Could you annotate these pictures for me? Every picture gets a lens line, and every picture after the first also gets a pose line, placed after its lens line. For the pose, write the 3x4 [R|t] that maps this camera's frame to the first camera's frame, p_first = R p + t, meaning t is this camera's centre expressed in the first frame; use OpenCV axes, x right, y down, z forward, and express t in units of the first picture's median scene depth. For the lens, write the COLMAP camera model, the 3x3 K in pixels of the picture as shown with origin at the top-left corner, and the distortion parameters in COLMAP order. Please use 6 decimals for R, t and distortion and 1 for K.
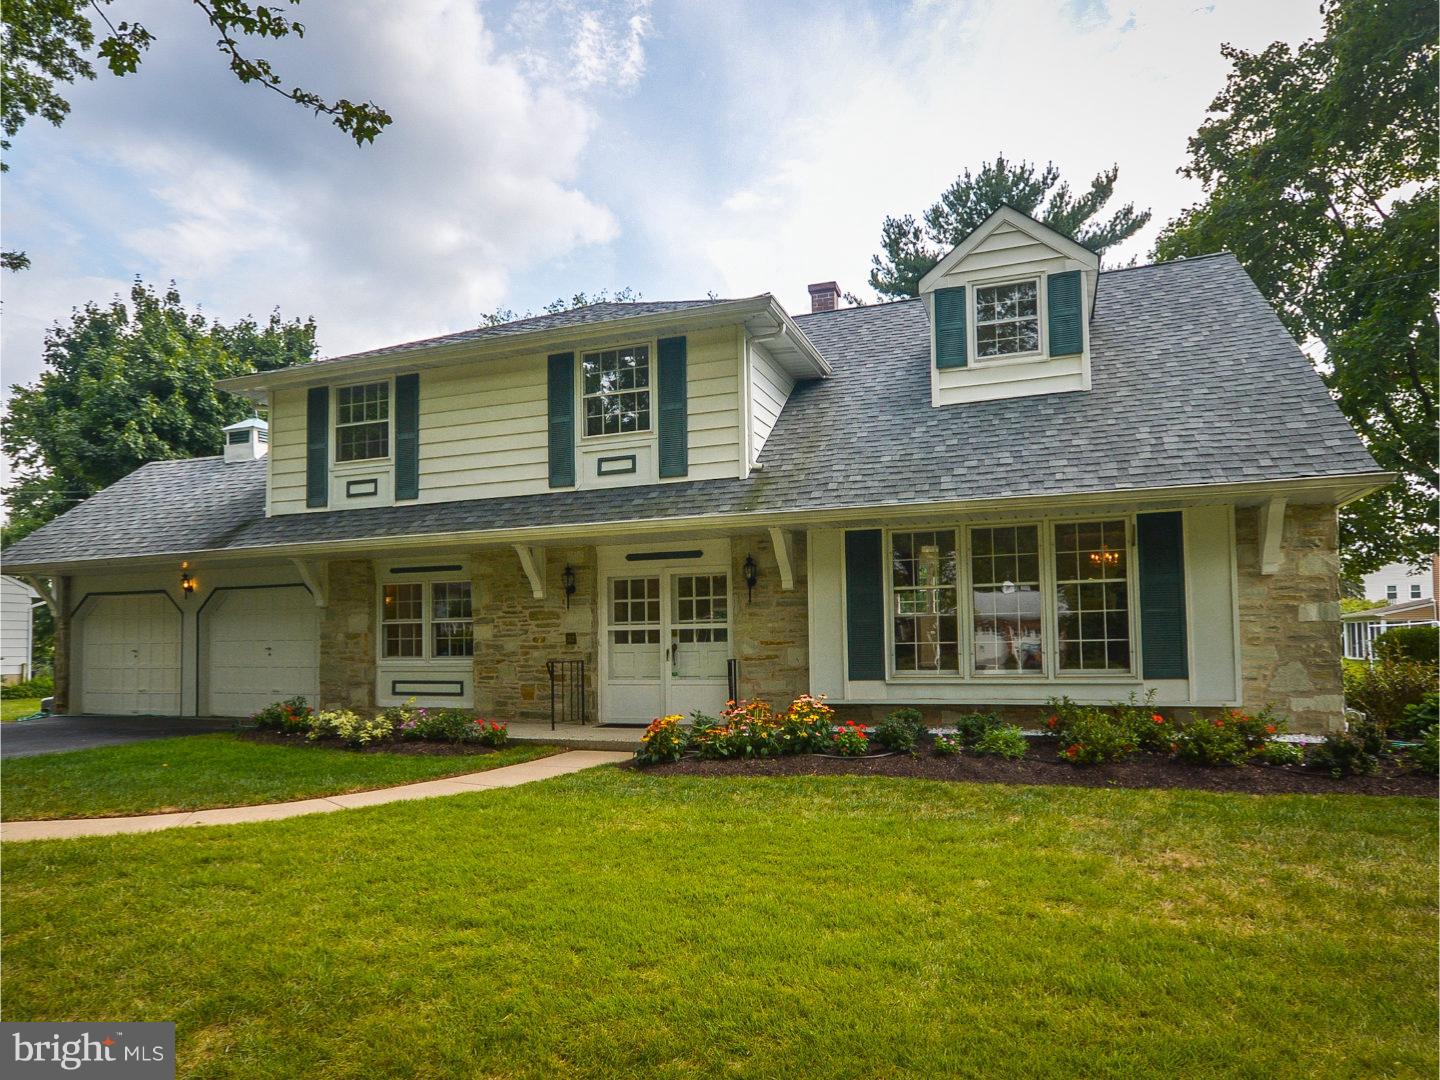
lens RADIAL K [[798.6, 0, 720.7], [0, 798.6, 551.8], [0, 0, 1]] dist [-0.026833, 0.032372]
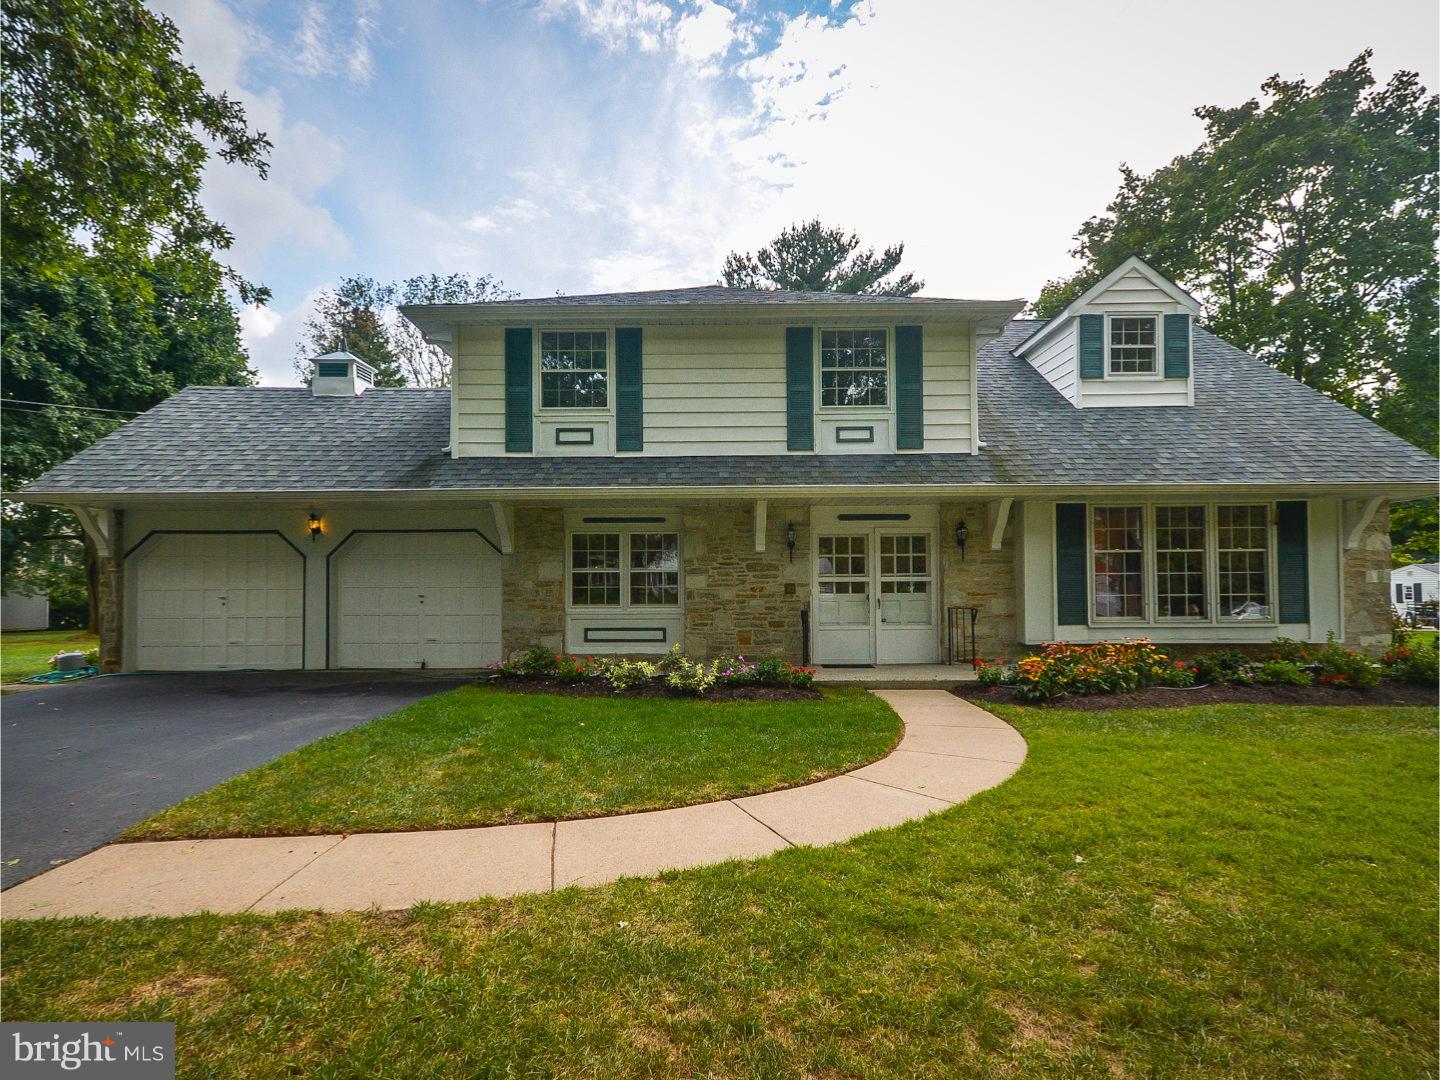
lens RADIAL K [[653.1, 0, 720.0], [0, 653.1, 540.0], [0, 0, 1]] dist [0.011637, -0.000481]
pose [[0.953039, 0.034771, 0.300845, -0.552551], [-0.042376, 0.998925, 0.018790, 0.028713], [-0.299868, -0.030656, 0.953488, 0.168067]]
